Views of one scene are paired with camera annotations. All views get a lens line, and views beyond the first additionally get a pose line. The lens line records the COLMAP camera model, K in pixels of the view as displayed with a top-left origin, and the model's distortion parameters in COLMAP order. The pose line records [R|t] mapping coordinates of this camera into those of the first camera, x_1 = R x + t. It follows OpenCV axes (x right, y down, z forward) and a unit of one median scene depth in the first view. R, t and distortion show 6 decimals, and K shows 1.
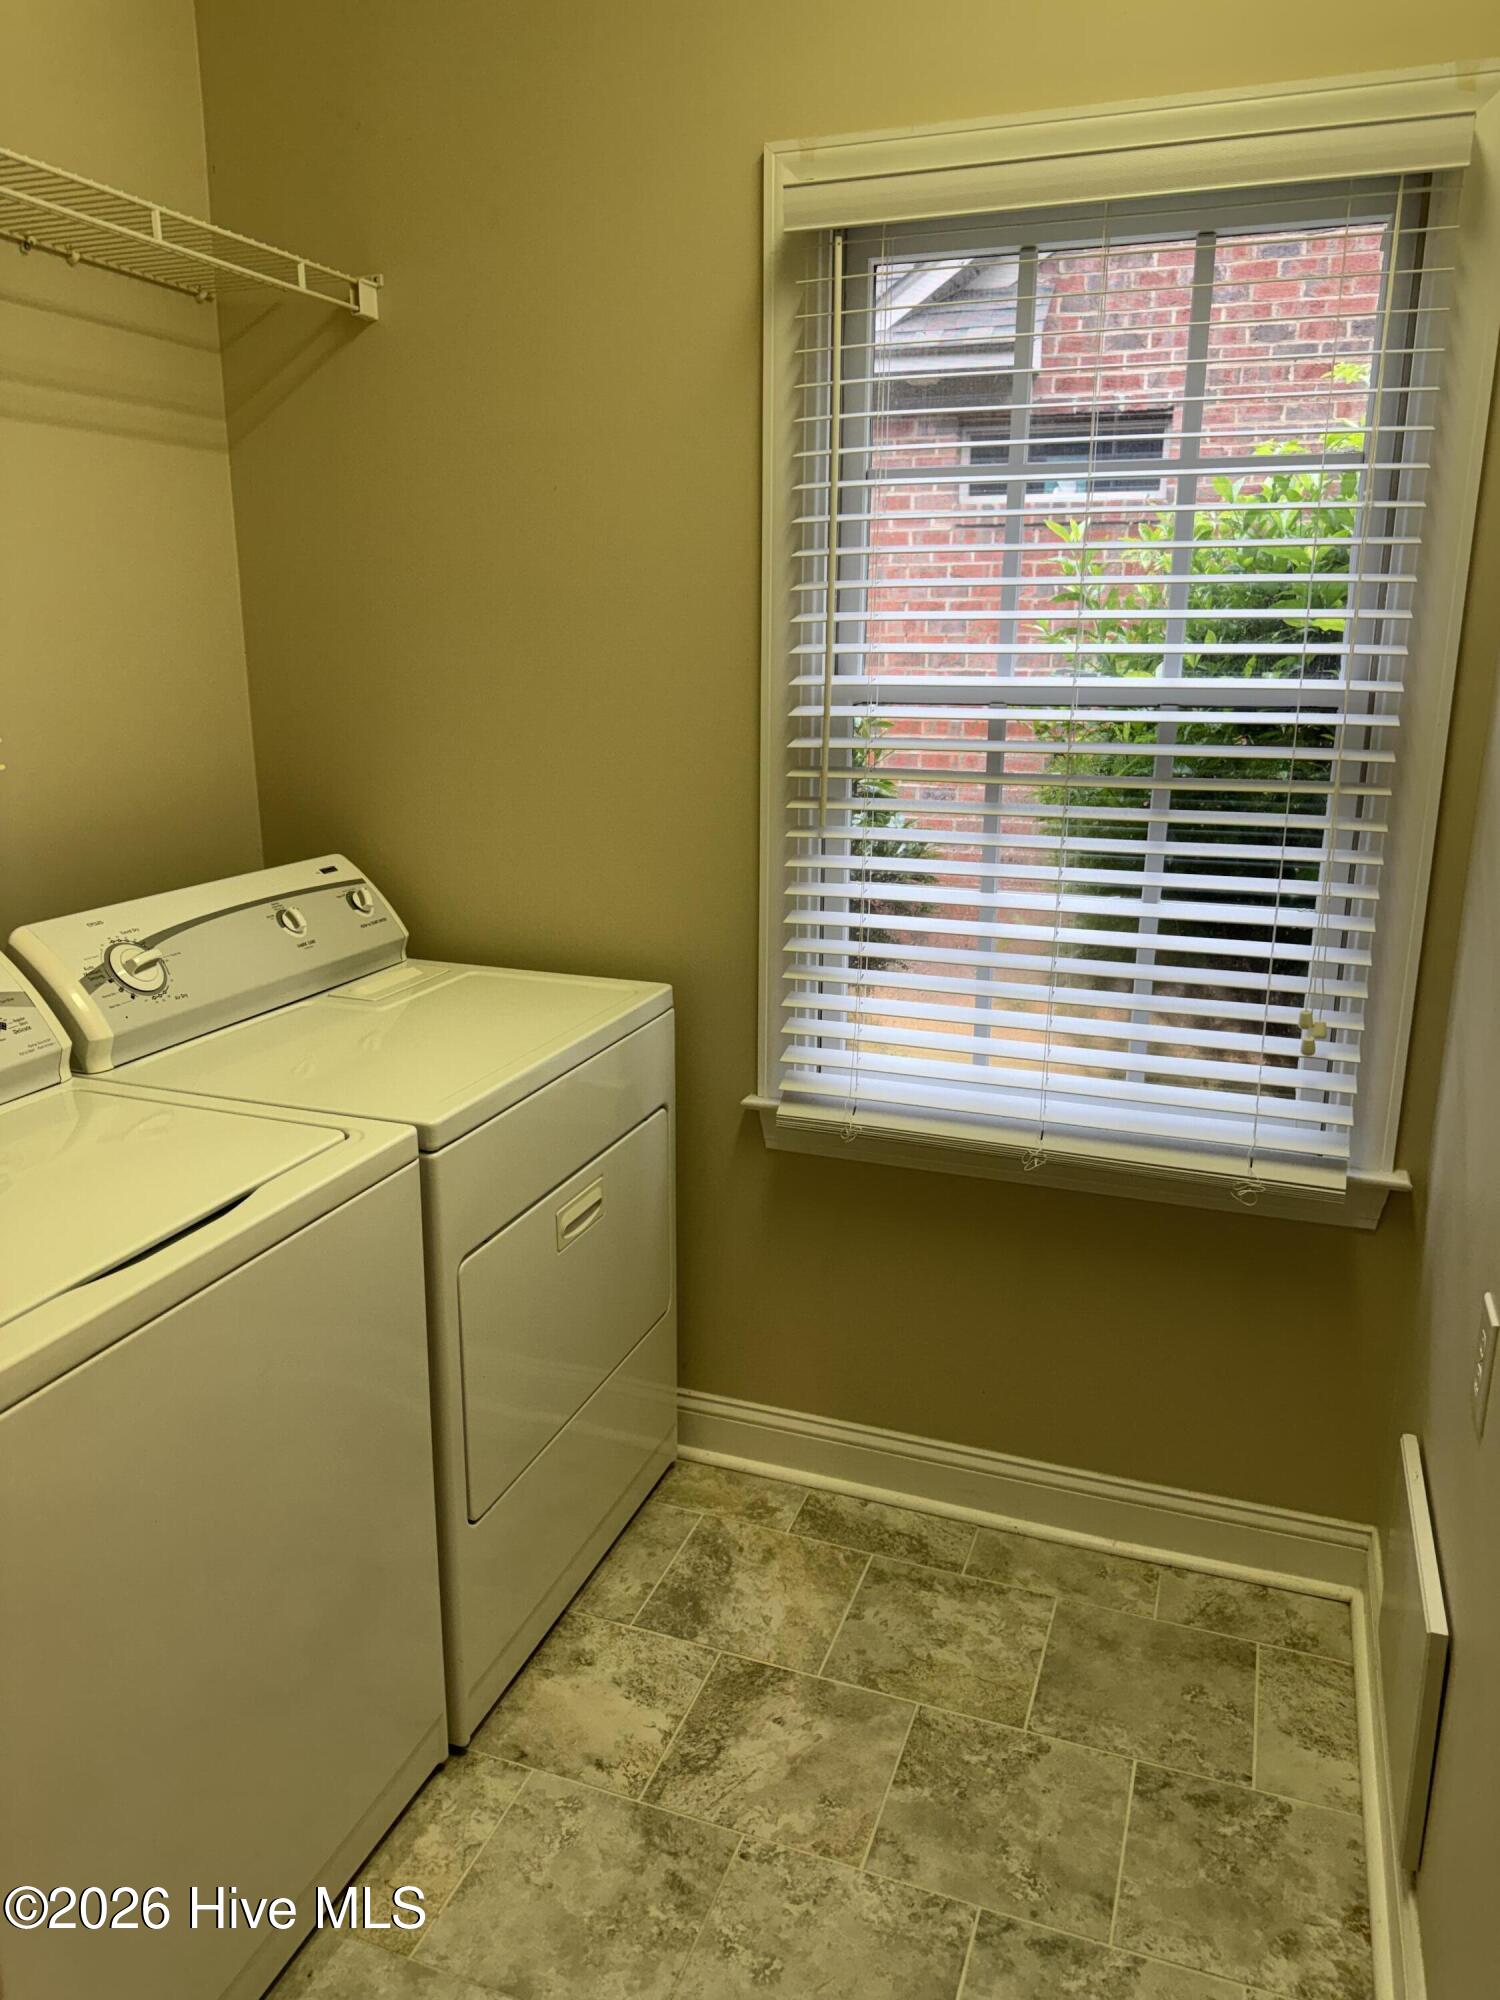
lens RADIAL K [[1414.7, 0, 753.6], [0, 1414.7, 1021.4], [0, 0, 1]] dist [0.069578, -0.090287]
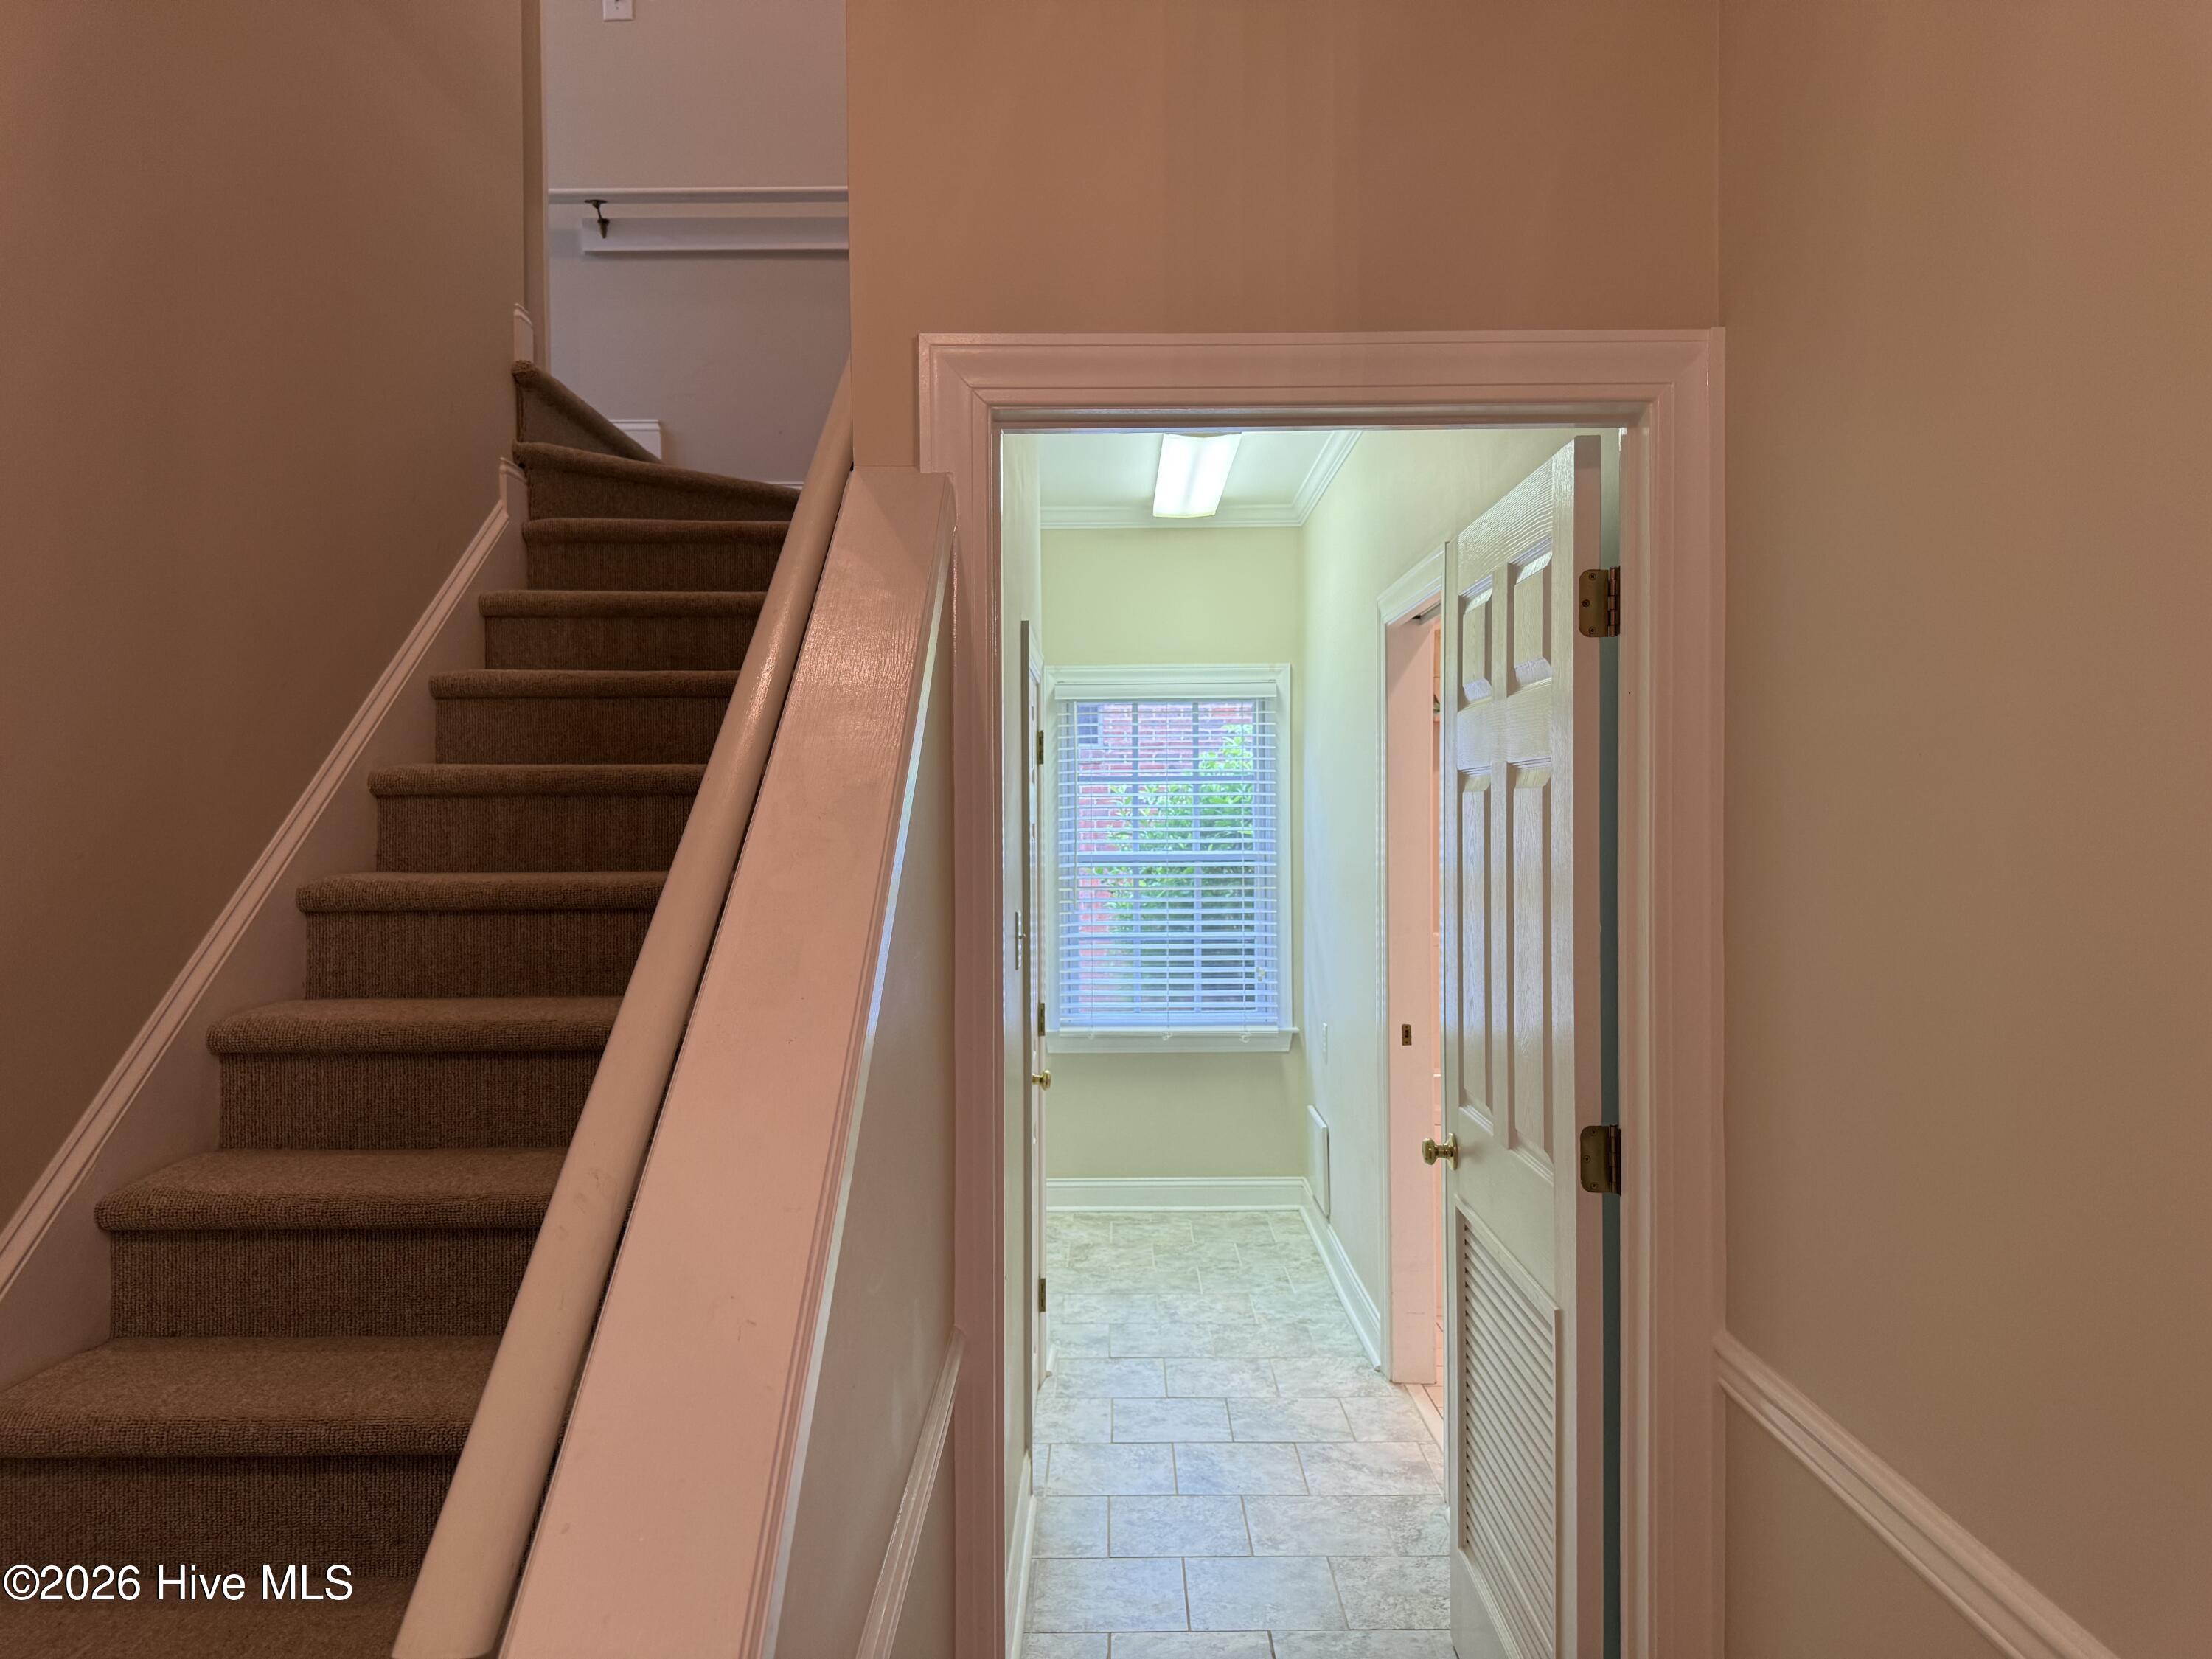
lens RADIAL K [[1564.6, 0, 1108.6], [0, 1564.6, 840.9], [0, 0, 1]] dist [0.069578, -0.090287]
pose [[0.942660, -0.022548, 0.332991, -0.885301], [0.103143, 0.968557, -0.226404, 0.412040], [-0.317416, 0.247768, 0.915346, -1.739905]]
